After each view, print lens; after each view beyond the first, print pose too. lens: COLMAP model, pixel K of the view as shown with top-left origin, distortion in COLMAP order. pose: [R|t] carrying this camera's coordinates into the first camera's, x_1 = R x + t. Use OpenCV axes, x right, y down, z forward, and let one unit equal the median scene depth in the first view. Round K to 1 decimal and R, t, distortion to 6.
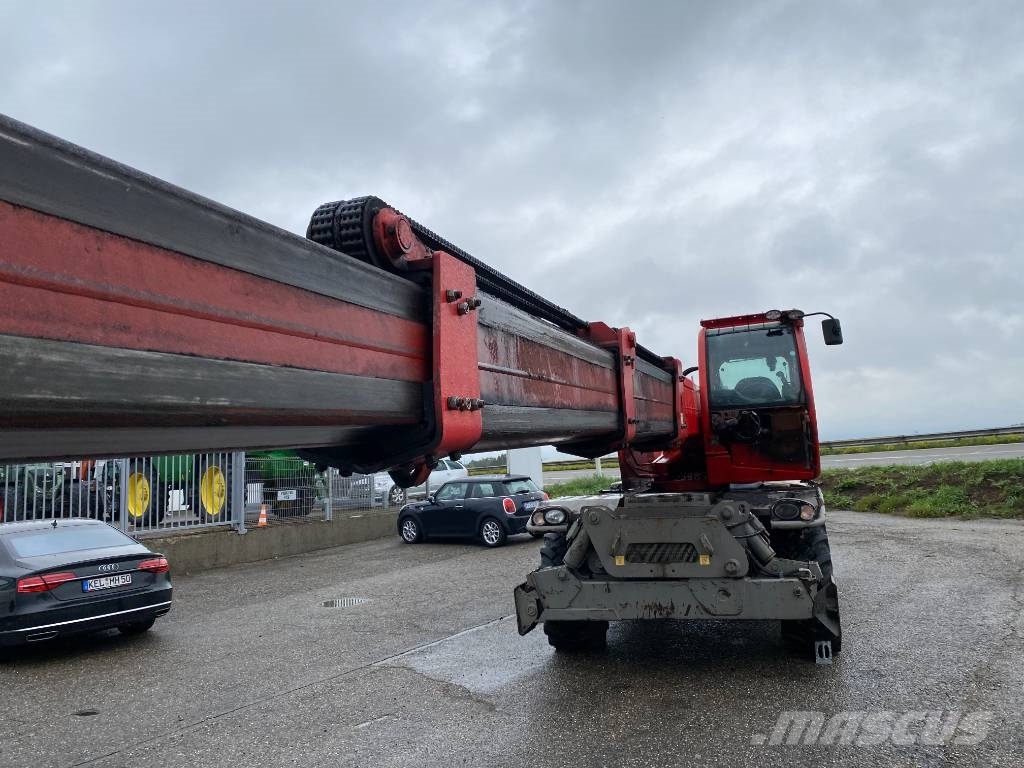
lens RADIAL K [[782.4, 0, 508.4], [0, 782.4, 360.5], [0, 0, 1]] dist [0.067212, -0.052993]
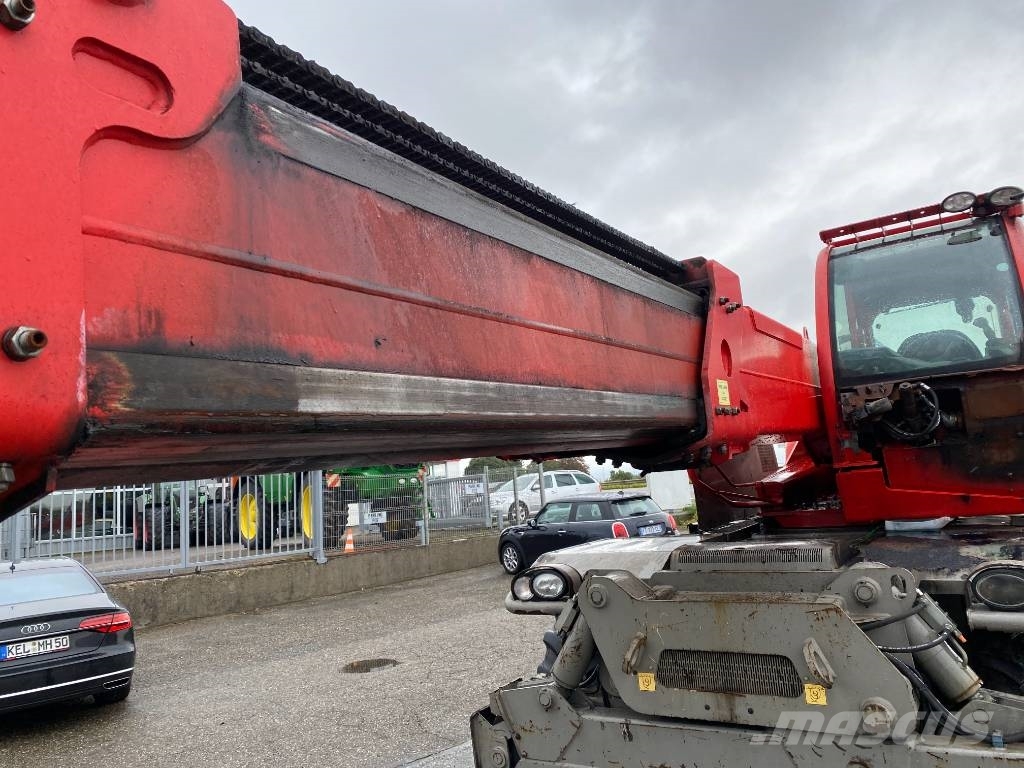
lens RADIAL K [[783.0, 0, 505.3], [0, 783.0, 379.4], [0, 0, 1]] dist [0.046343, -0.040316]
pose [[0.975233, -0.047781, -0.215958, 0.140717], [0.049937, 0.998742, 0.004534, 0.041755], [0.215469, -0.015206, 0.976392, 0.393680]]
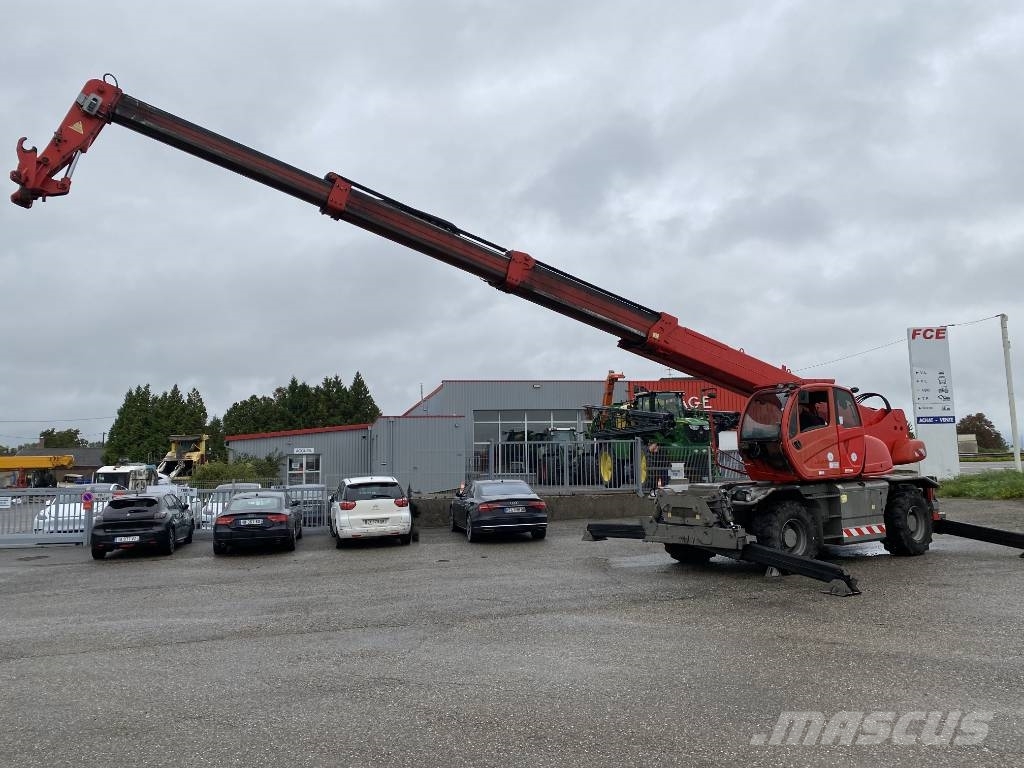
lens RADIAL K [[782.4, 0, 508.4], [0, 782.4, 360.5], [0, 0, 1]] dist [0.067212, -0.052993]
pose [[0.774480, -0.039785, -0.631346, 0.923105], [0.060653, 0.998093, 0.011508, -0.161447], [0.629684, -0.047205, 0.775416, -0.687250]]
